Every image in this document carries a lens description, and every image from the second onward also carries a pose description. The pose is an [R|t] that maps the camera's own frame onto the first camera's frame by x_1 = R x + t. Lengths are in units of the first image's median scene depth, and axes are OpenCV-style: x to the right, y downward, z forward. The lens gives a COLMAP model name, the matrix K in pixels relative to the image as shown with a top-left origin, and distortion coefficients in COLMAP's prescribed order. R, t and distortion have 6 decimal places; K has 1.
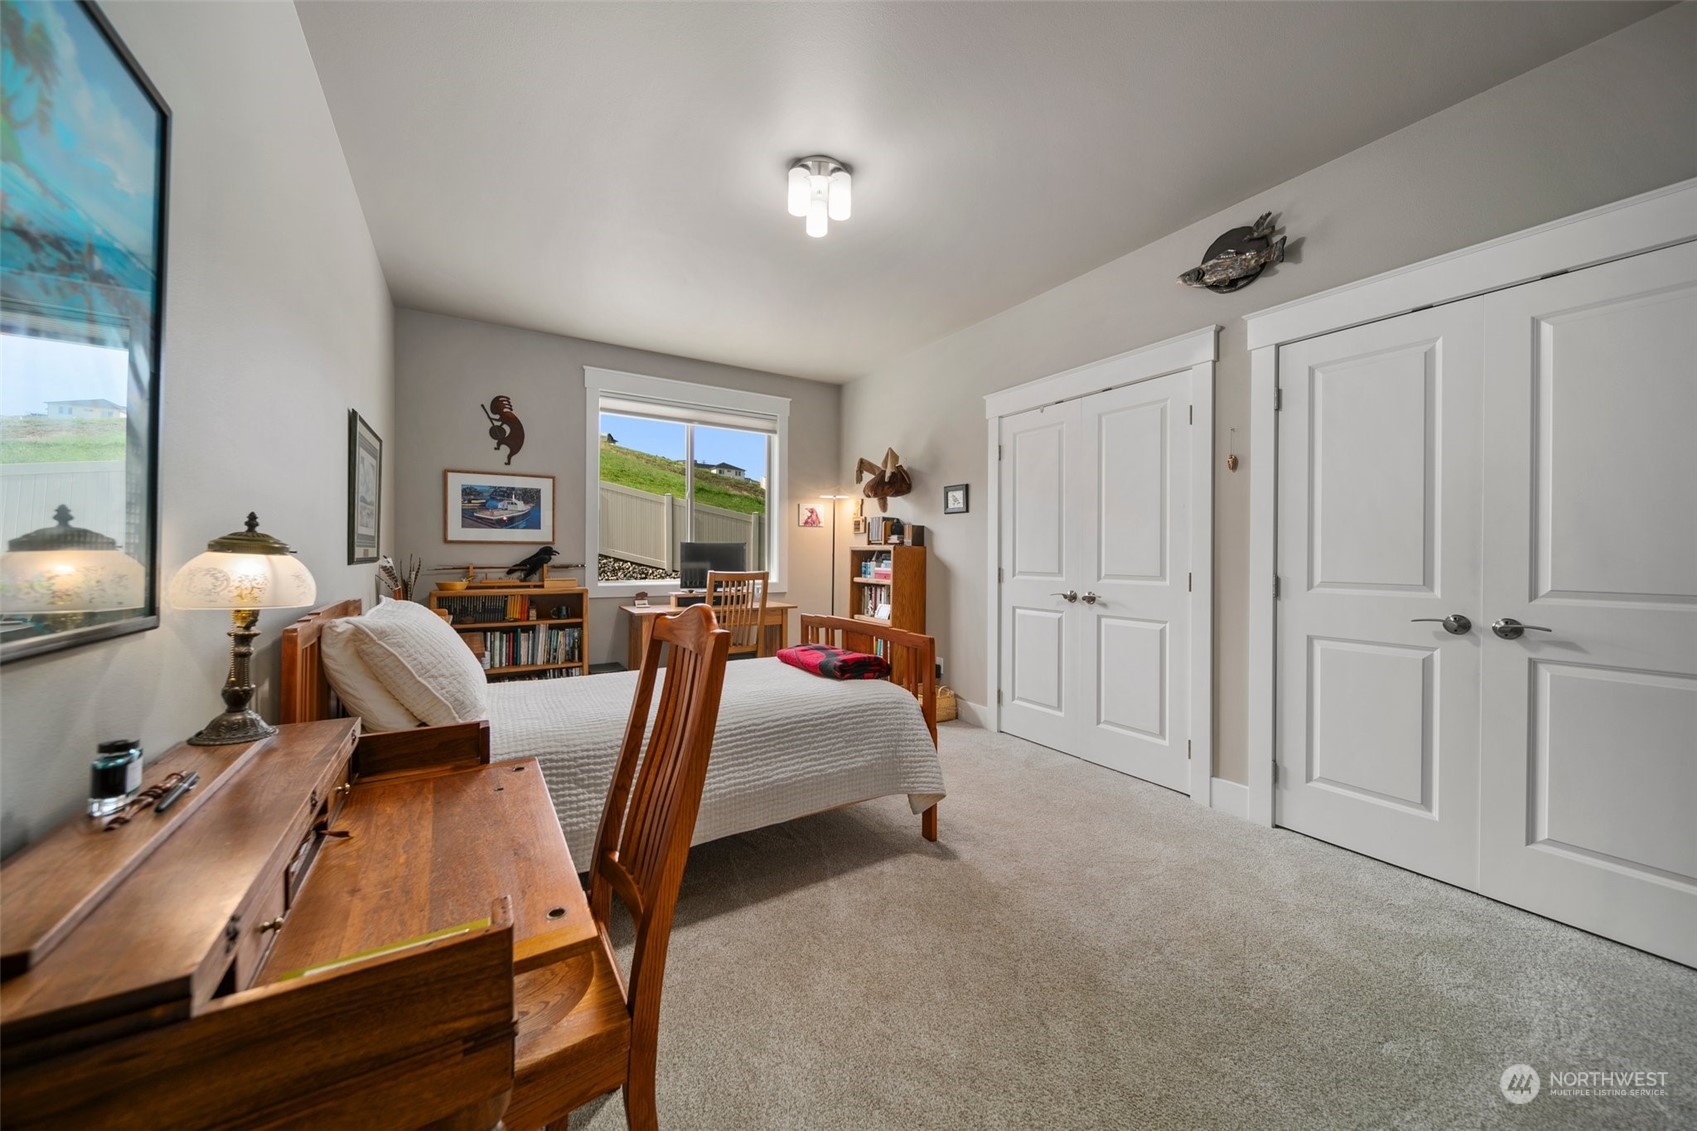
lens RADIAL K [[596.9, 0, 849.7], [0, 596.9, 552.5], [0, 0, 1]] dist [-0.002015, -0.000288]
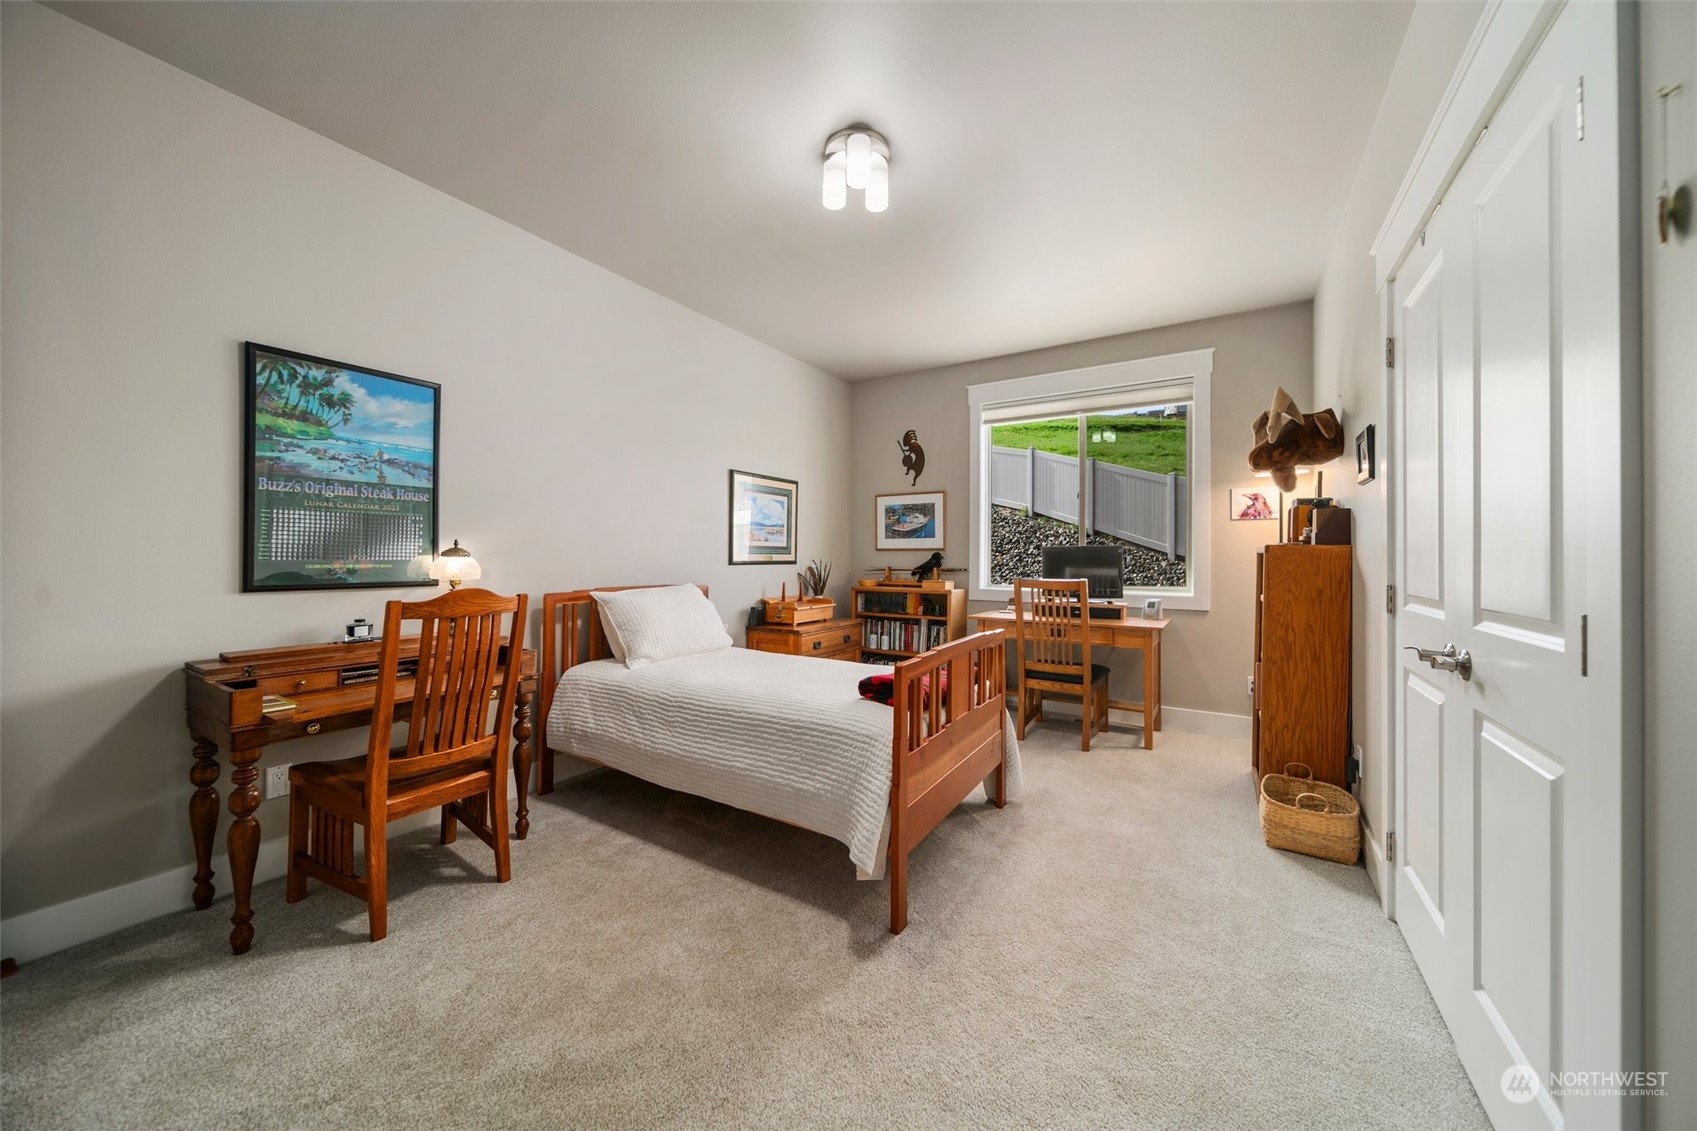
lens RADIAL K [[596.9, 0, 849.7], [0, 596.9, 552.5], [0, 0, 1]] dist [-0.002015, -0.000288]
pose [[0.429532, -0.010920, -0.902986, 0.472947], [0.000338, 0.999929, -0.011931, 0.003798], [0.903052, 0.004819, 0.429505, 0.361659]]
